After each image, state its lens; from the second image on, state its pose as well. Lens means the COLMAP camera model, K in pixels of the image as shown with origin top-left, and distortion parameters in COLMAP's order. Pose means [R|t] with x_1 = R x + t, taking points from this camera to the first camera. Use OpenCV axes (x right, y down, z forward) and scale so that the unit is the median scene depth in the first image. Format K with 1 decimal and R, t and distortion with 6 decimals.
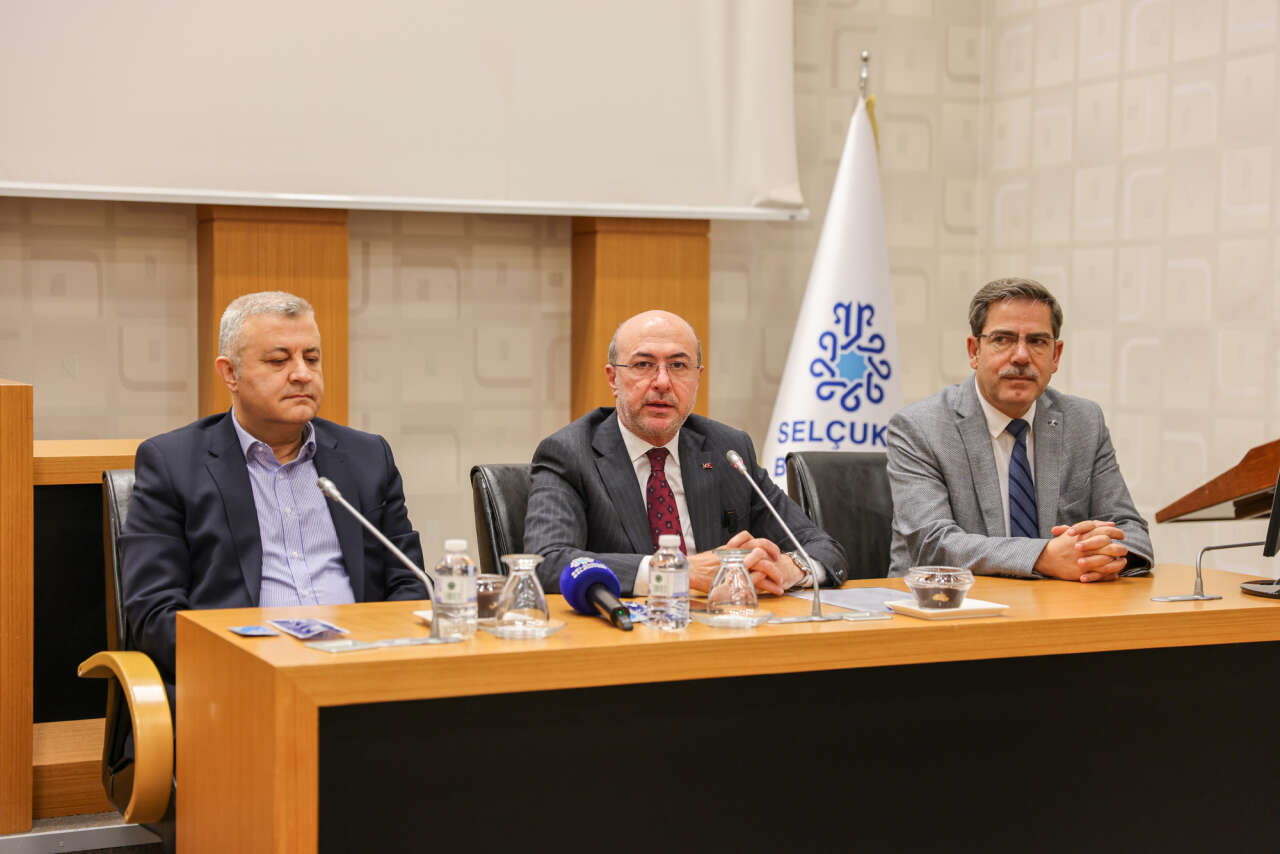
lens RADIAL K [[2278.3, 0, 636.2], [0, 2278.3, 434.4], [0, 0, 1]] dist [0.024354, 0.000000]
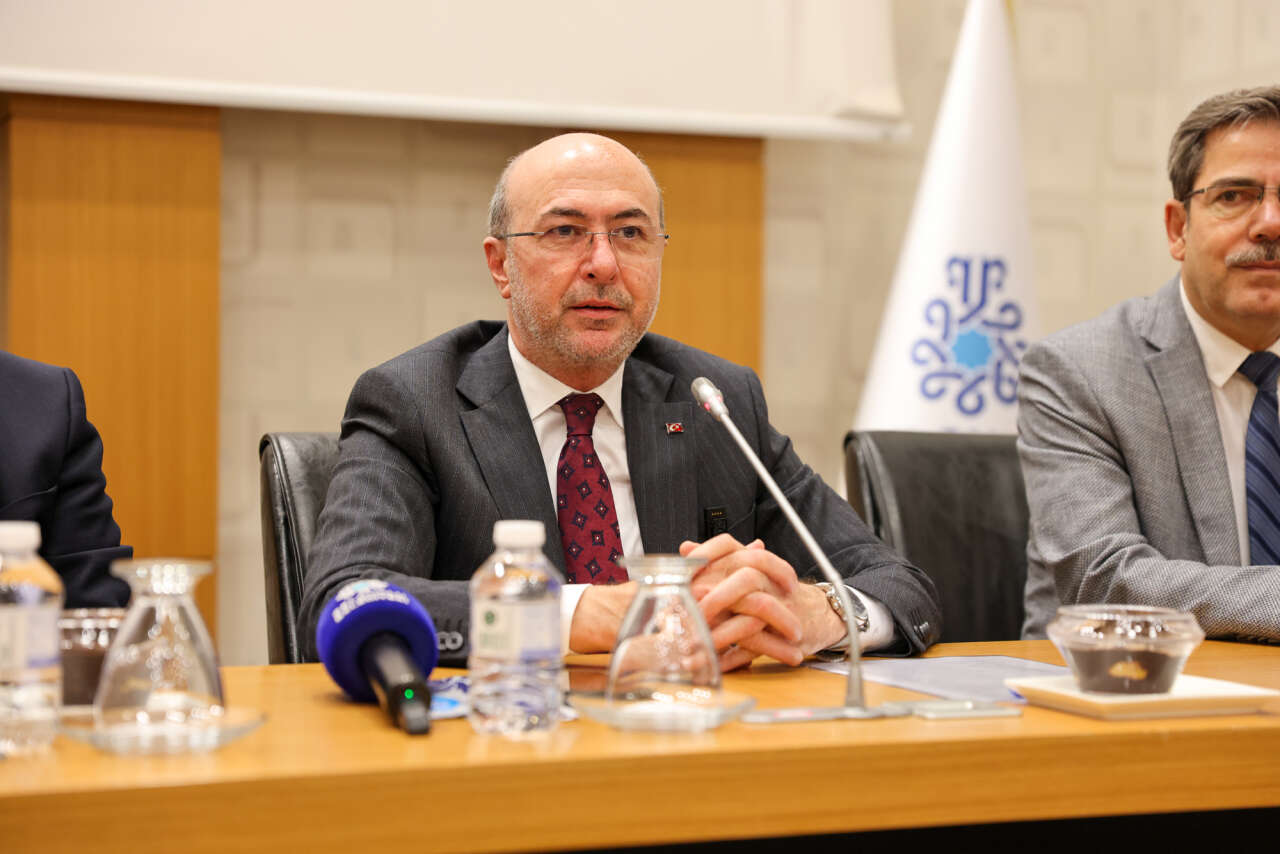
lens RADIAL K [[2532.7, 0, 637.8], [0, 2532.7, 418.9], [0, 0, 1]] dist [0.101109, 0.000000]
pose [[0.998974, 0.003198, -0.045184, 0.048698], [-0.004999, 0.999195, -0.039807, 0.035094], [0.045021, 0.039992, 0.998185, 0.404840]]
